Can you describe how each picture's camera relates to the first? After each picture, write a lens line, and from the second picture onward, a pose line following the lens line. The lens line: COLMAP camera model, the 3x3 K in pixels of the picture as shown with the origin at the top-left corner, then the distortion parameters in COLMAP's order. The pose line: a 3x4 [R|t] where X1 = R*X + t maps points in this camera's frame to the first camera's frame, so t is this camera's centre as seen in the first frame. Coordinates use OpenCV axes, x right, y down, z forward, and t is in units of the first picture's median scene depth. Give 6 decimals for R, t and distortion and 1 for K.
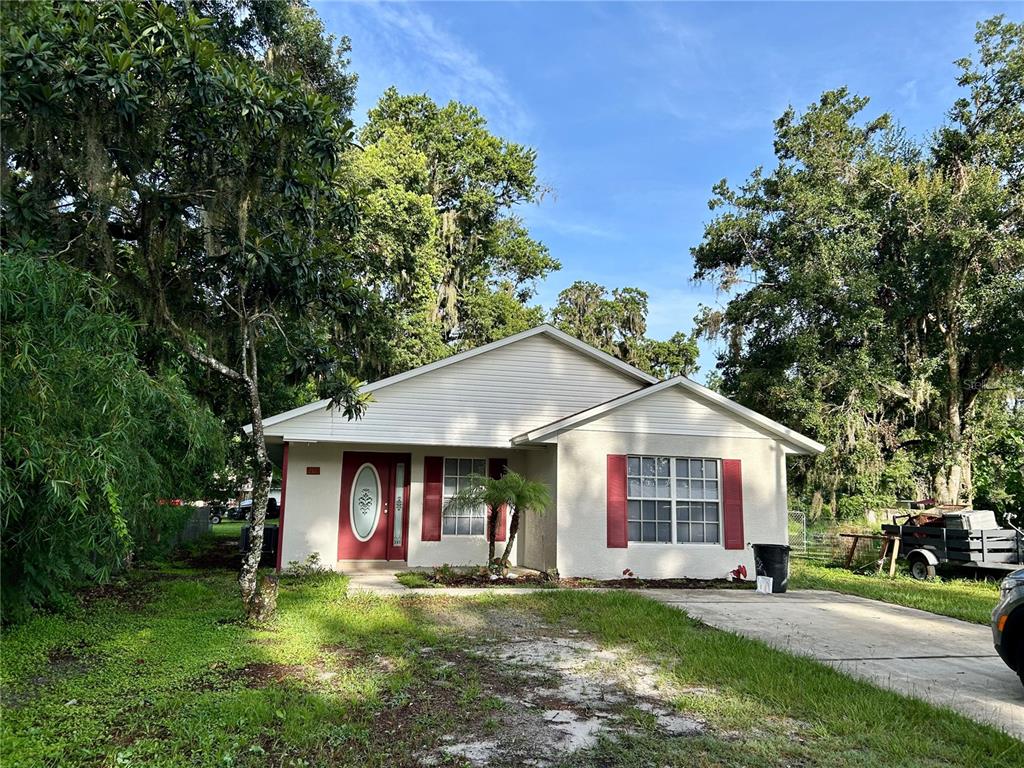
lens RADIAL K [[774.9, 0, 511.8], [0, 774.9, 389.8], [0, 0, 1]] dist [0.046744, -0.045689]
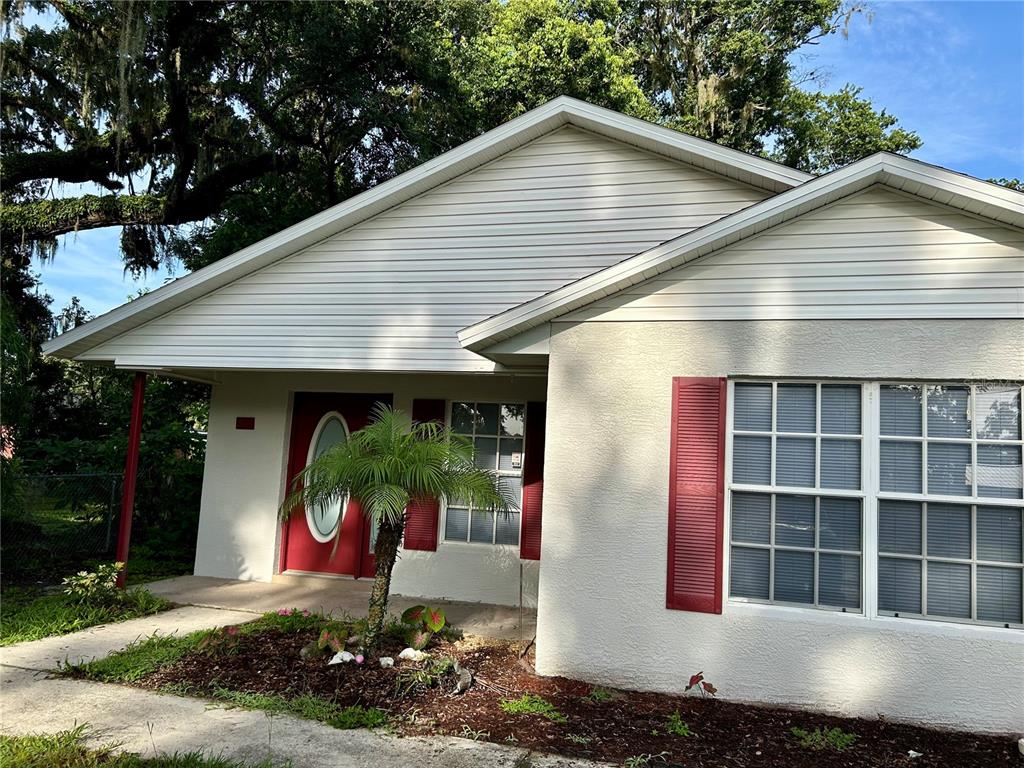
lens RADIAL K [[774.9, 0, 511.8], [0, 774.9, 389.8], [0, 0, 1]] dist [0.046744, -0.045689]
pose [[0.866587, -0.025984, -0.498350, 0.247066], [0.042317, 0.998873, 0.021503, 0.076078], [0.497229, -0.039722, 0.866709, 0.594305]]
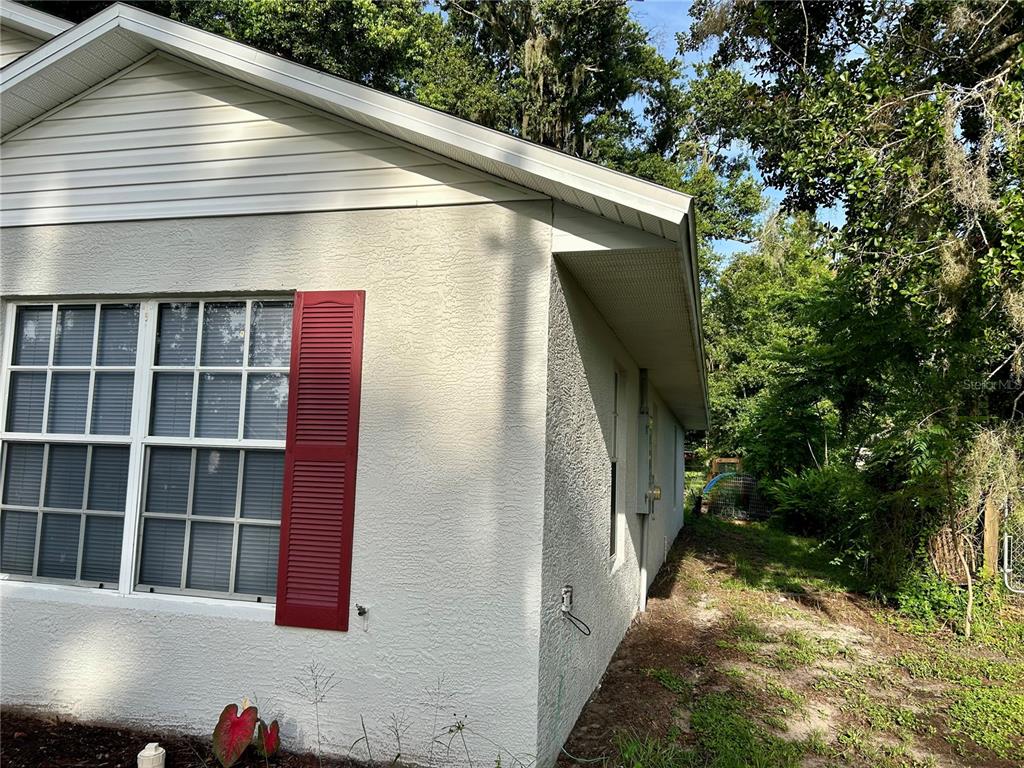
lens RADIAL K [[774.9, 0, 511.8], [0, 774.9, 389.8], [0, 0, 1]] dist [0.046744, -0.045689]
pose [[0.876458, -0.033198, -0.480332, 0.474937], [0.055650, 0.997919, 0.032573, 0.120109], [0.478251, -0.055279, 0.876482, 0.808308]]
